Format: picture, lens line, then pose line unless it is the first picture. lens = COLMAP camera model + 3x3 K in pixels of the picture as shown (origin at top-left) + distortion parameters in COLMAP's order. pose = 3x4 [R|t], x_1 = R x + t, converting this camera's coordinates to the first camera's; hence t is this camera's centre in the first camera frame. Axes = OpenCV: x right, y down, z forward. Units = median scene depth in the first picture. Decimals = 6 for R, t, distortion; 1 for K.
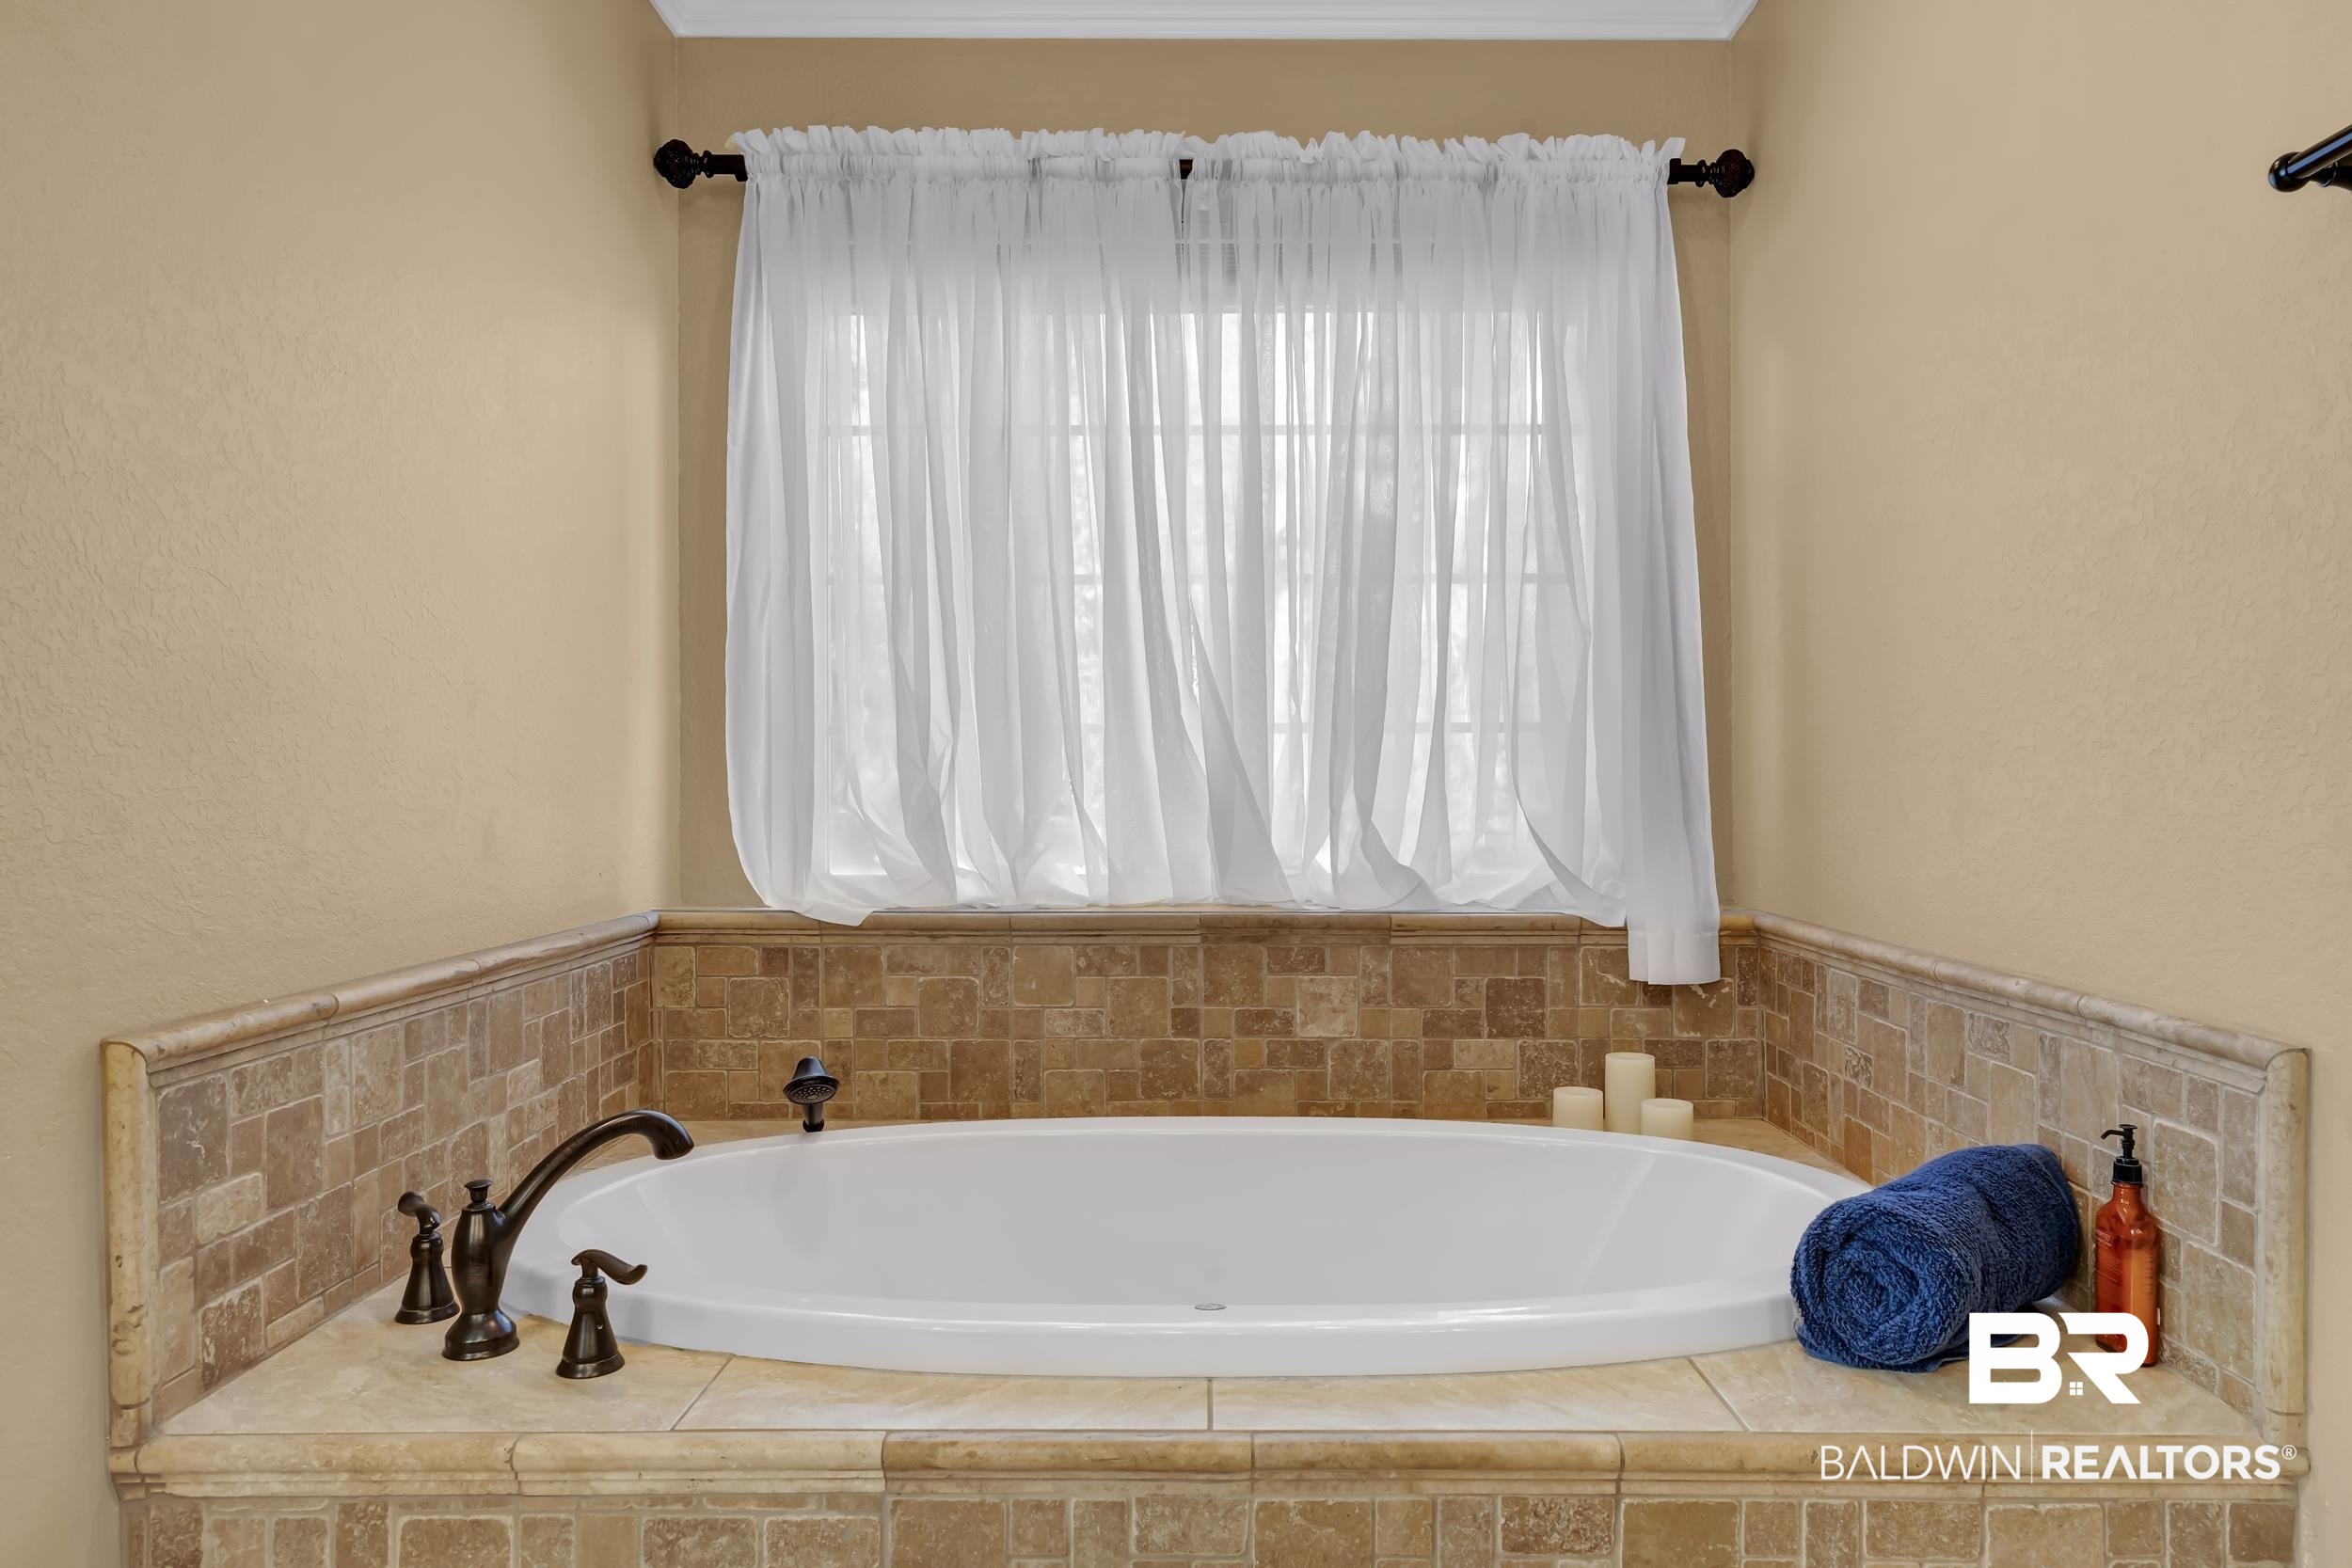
lens RADIAL K [[1576.0, 0, 1184.0], [0, 1576.0, 782.3], [0, 0, 1]] dist [0.002317, 0.000032]
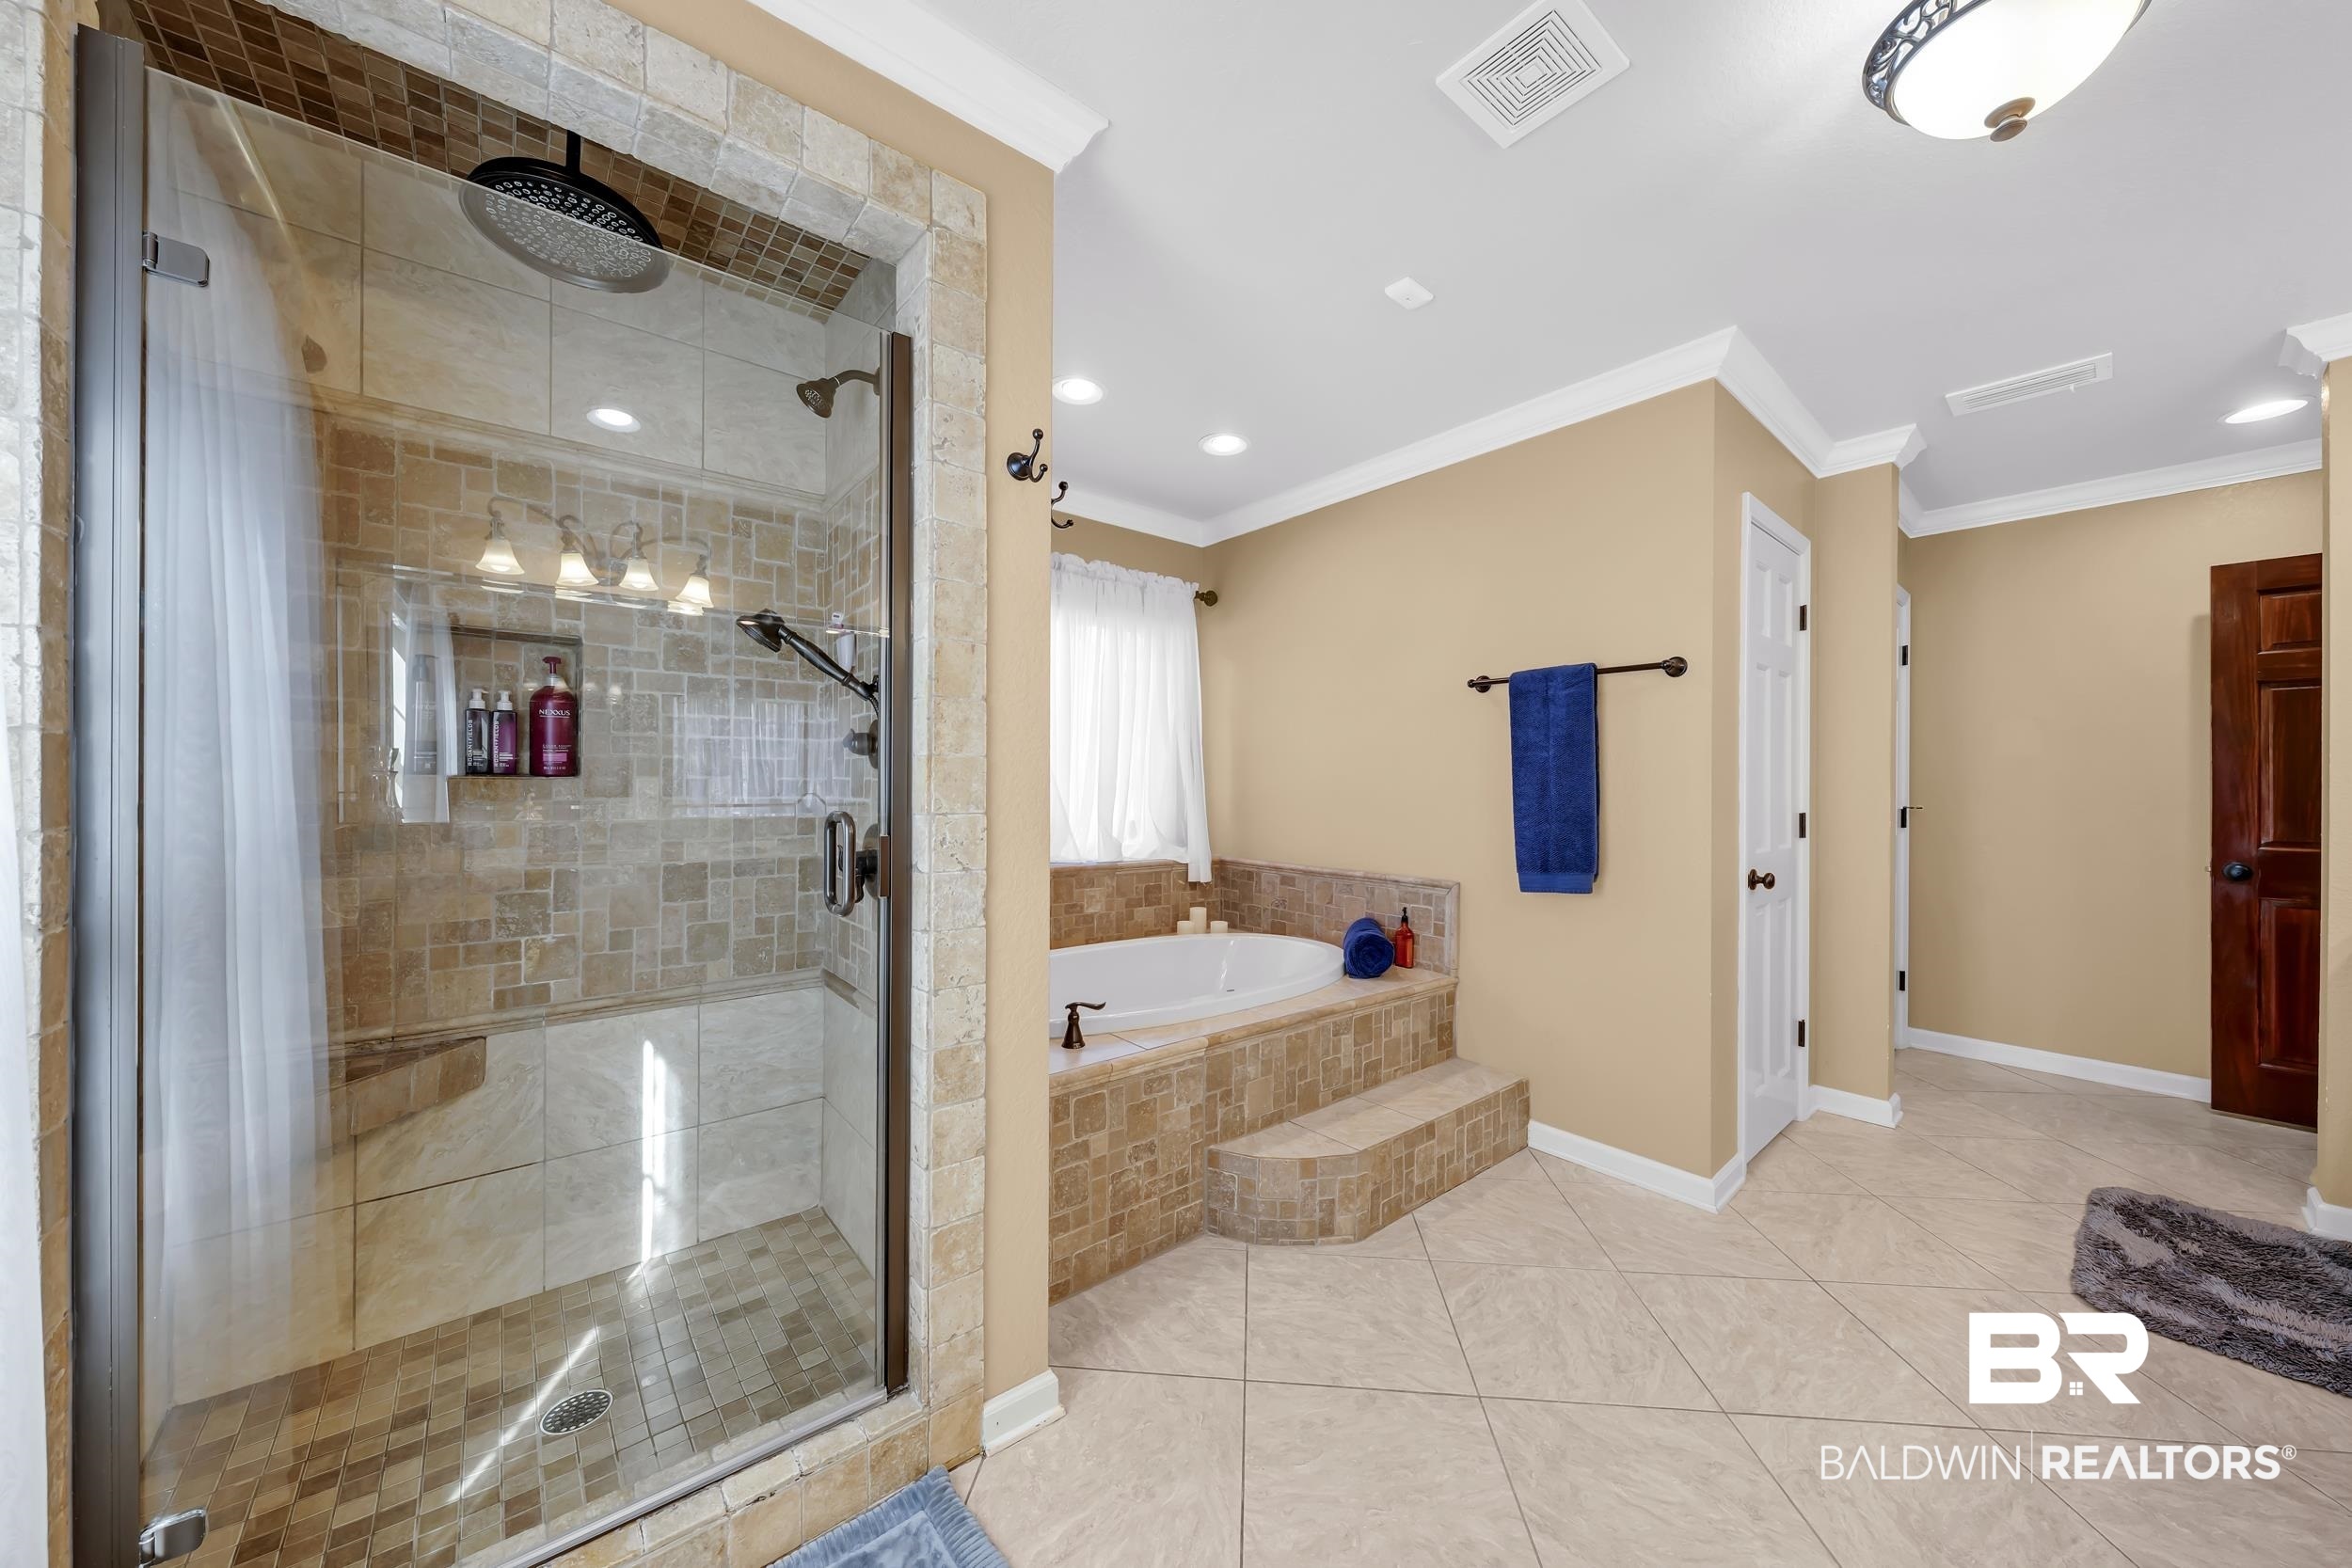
lens RADIAL K [[816.6, 0, 1177.2], [0, 816.6, 788.4], [0, 0, 1]] dist [0.000778, -0.000136]
pose [[0.774743, 0.004352, 0.632262, -0.664099], [-0.007336, 0.999971, 0.002105, -0.045203], [-0.632234, -0.006269, 0.774752, -0.119468]]
